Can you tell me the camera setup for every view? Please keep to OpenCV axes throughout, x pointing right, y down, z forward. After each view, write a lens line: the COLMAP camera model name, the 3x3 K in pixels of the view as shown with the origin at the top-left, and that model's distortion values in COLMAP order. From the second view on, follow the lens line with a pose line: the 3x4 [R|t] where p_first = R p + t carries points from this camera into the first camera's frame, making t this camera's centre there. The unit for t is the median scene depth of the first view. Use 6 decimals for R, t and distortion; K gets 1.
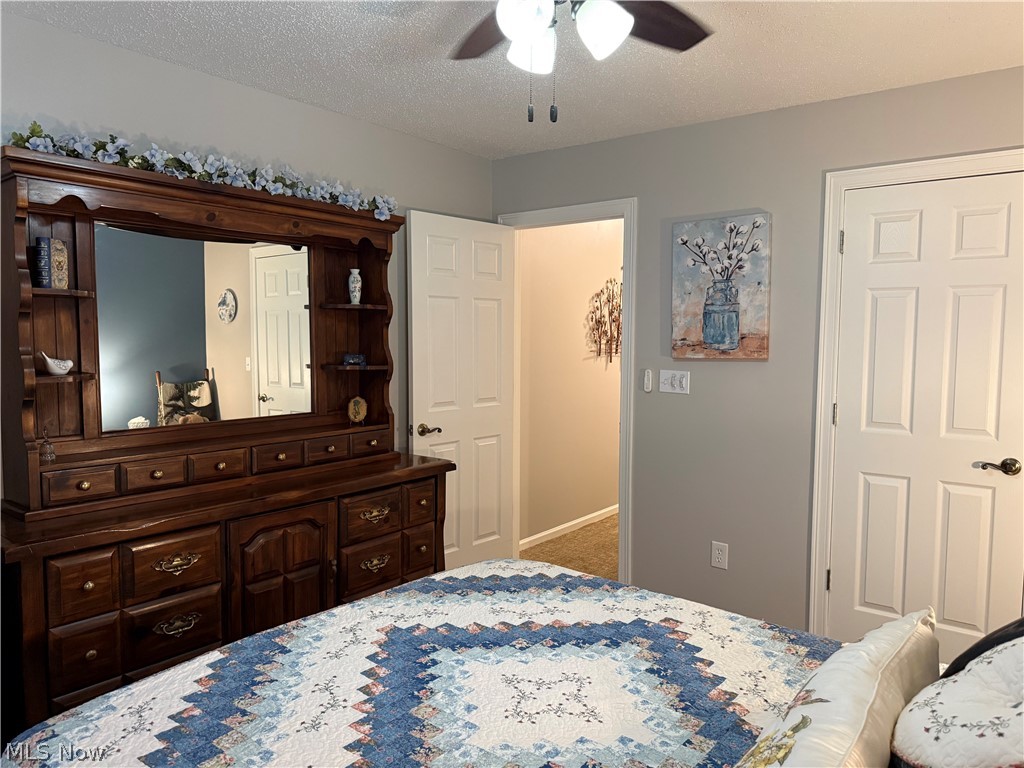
lens RADIAL K [[721.2, 0, 514.8], [0, 721.2, 386.6], [0, 0, 1]] dist [0.152300, -0.273806]
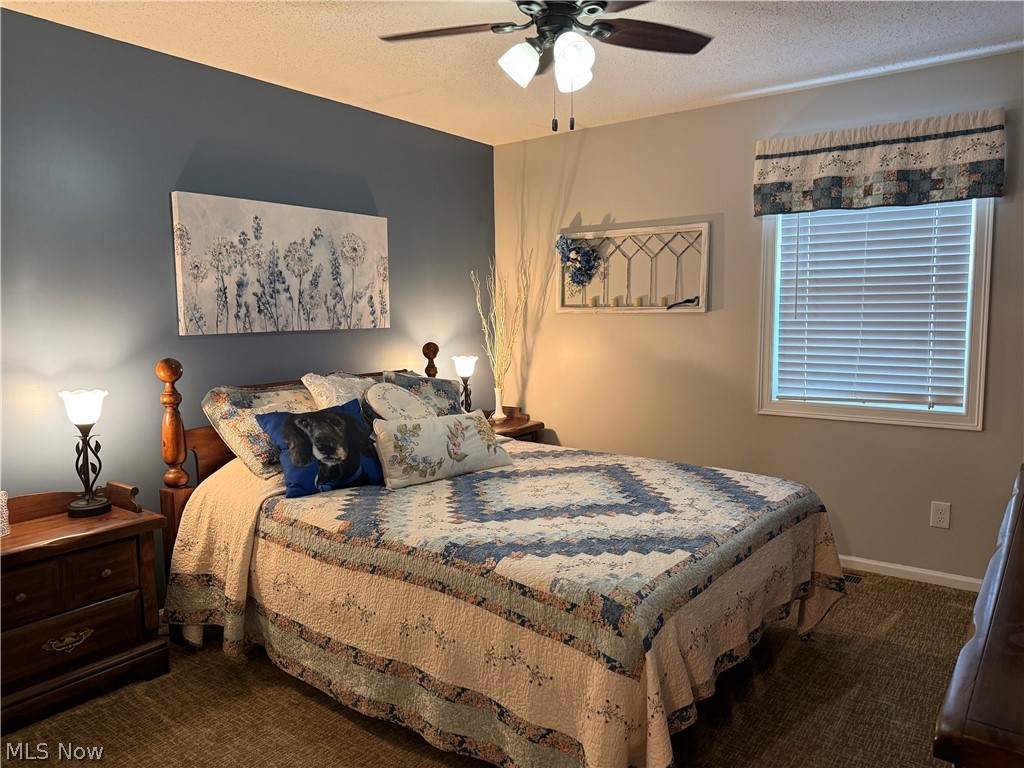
lens RADIAL K [[721.2, 0, 514.8], [0, 721.2, 386.6], [0, 0, 1]] dist [0.152300, -0.273806]
pose [[-0.999688, 0.003581, -0.024727, 0.147906], [-0.000877, 0.984039, 0.177951, -0.123759], [0.024970, 0.177917, -0.983729, 2.201444]]
